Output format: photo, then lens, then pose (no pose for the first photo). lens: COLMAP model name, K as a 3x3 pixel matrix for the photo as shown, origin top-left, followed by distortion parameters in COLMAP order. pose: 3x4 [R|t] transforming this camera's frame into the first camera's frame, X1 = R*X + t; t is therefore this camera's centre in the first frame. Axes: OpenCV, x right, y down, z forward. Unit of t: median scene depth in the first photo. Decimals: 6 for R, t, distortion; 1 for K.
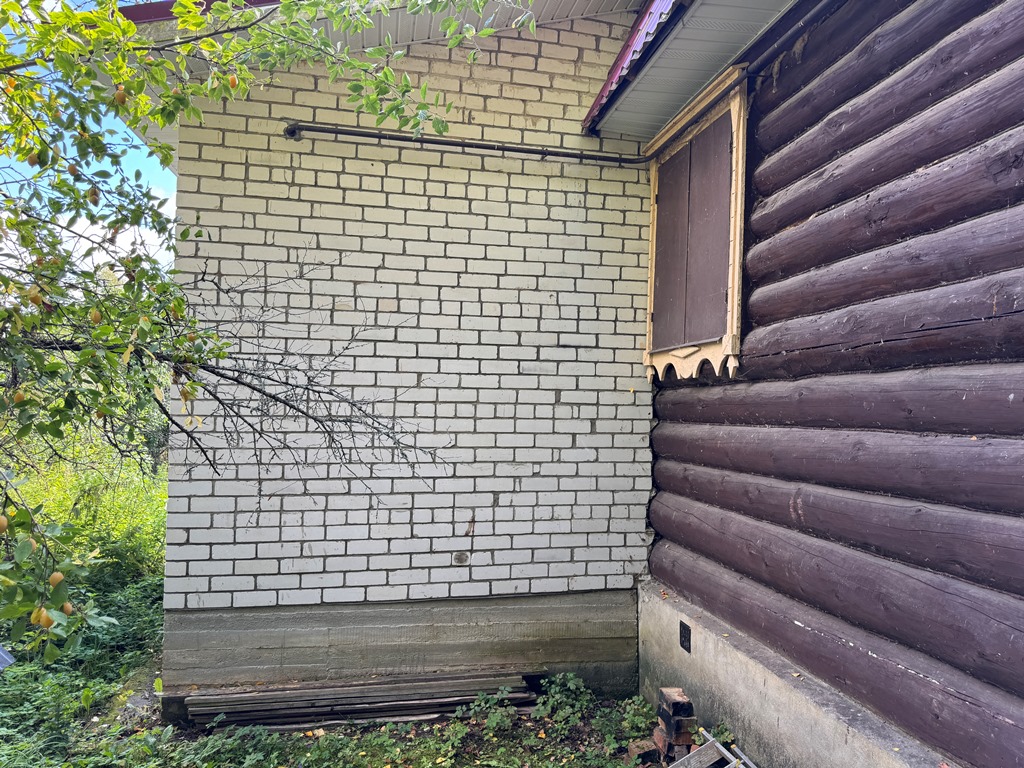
lens RADIAL K [[727.5, 0, 518.7], [0, 727.5, 385.9], [0, 0, 1]] dist [0.034204, -0.037662]
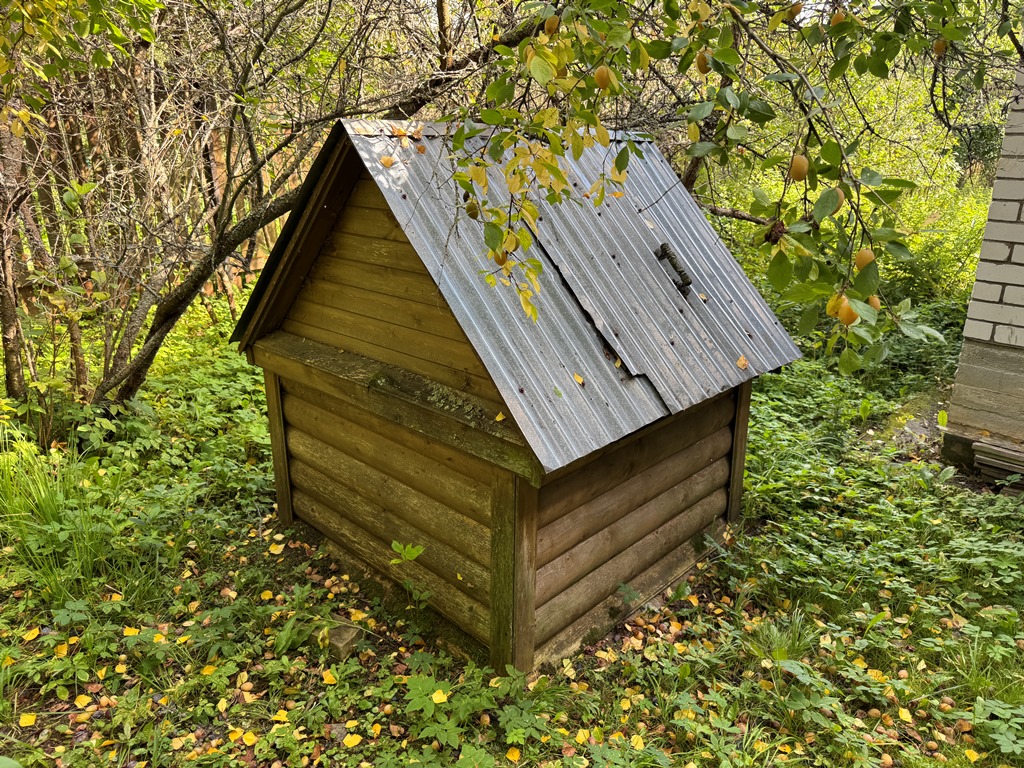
lens RADIAL K [[727.5, 0, 519.1], [0, 727.5, 384.1], [0, 0, 1]] dist [0.034204, -0.037662]
pose [[0.558744, 0.256424, -0.788703, -0.093542], [0.045796, 0.940009, 0.338061, 0.049098], [0.828075, -0.225009, 0.513481, 0.137917]]
